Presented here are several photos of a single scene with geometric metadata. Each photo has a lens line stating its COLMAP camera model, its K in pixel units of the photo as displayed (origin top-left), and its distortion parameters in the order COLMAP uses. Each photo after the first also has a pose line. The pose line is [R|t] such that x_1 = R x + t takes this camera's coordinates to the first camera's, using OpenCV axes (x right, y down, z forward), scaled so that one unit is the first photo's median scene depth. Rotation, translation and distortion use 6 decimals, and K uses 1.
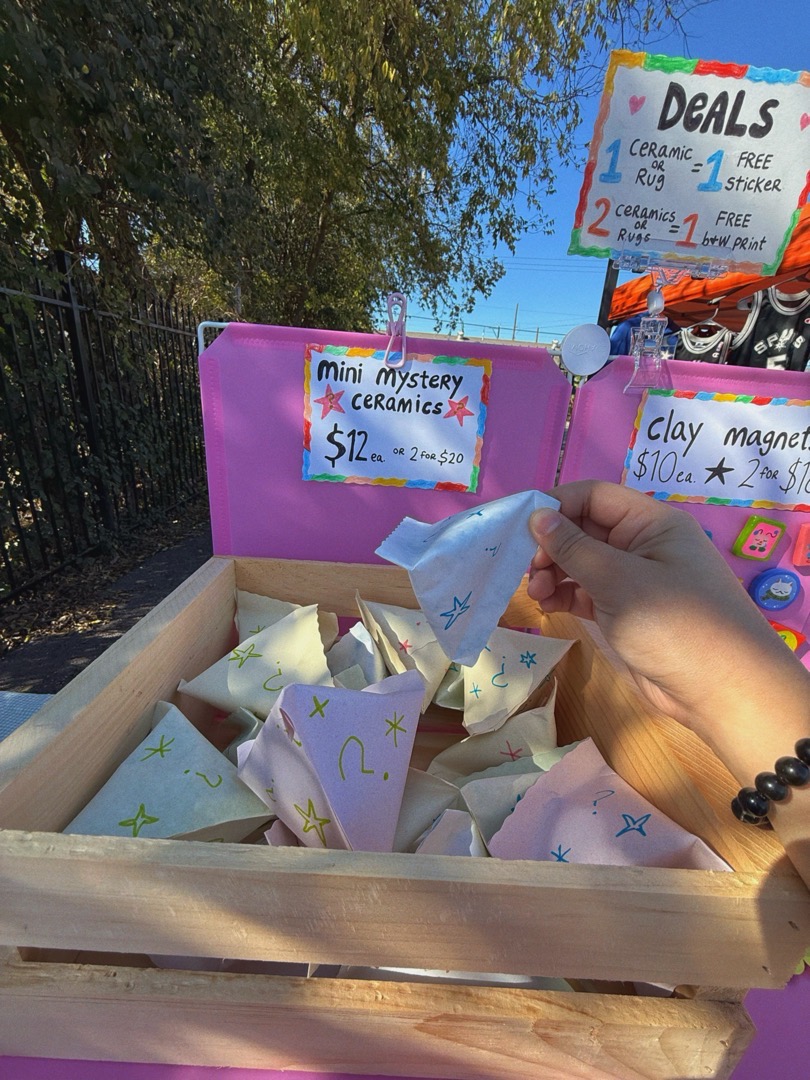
lens RADIAL K [[426.9, 0, 405.0], [0, 426.9, 540.0], [0, 0, 1]] dist [0.001275, 0.000105]
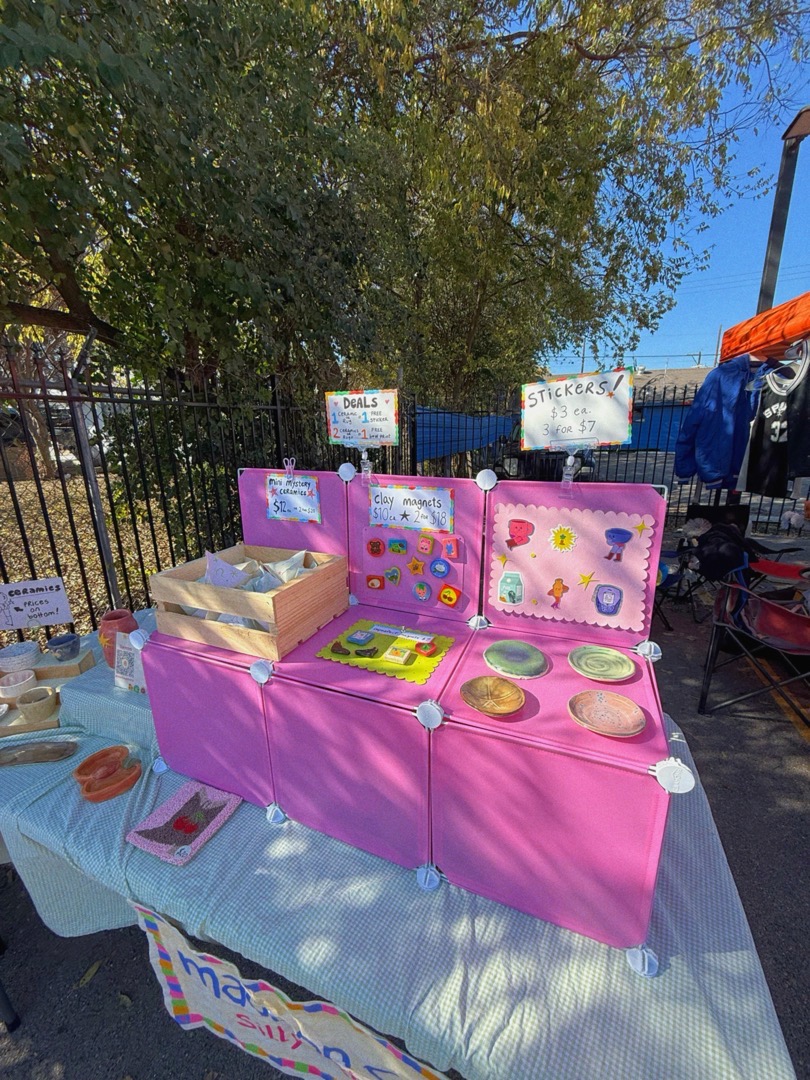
lens RADIAL K [[426.9, 0, 405.0], [0, 426.9, 540.0], [0, 0, 1]] dist [0.001275, 0.000105]
pose [[0.922368, 0.021671, -0.385703, 1.709038], [-0.059947, 0.994360, -0.087488, 0.193518], [0.381632, 0.103818, 0.918466, -1.241596]]
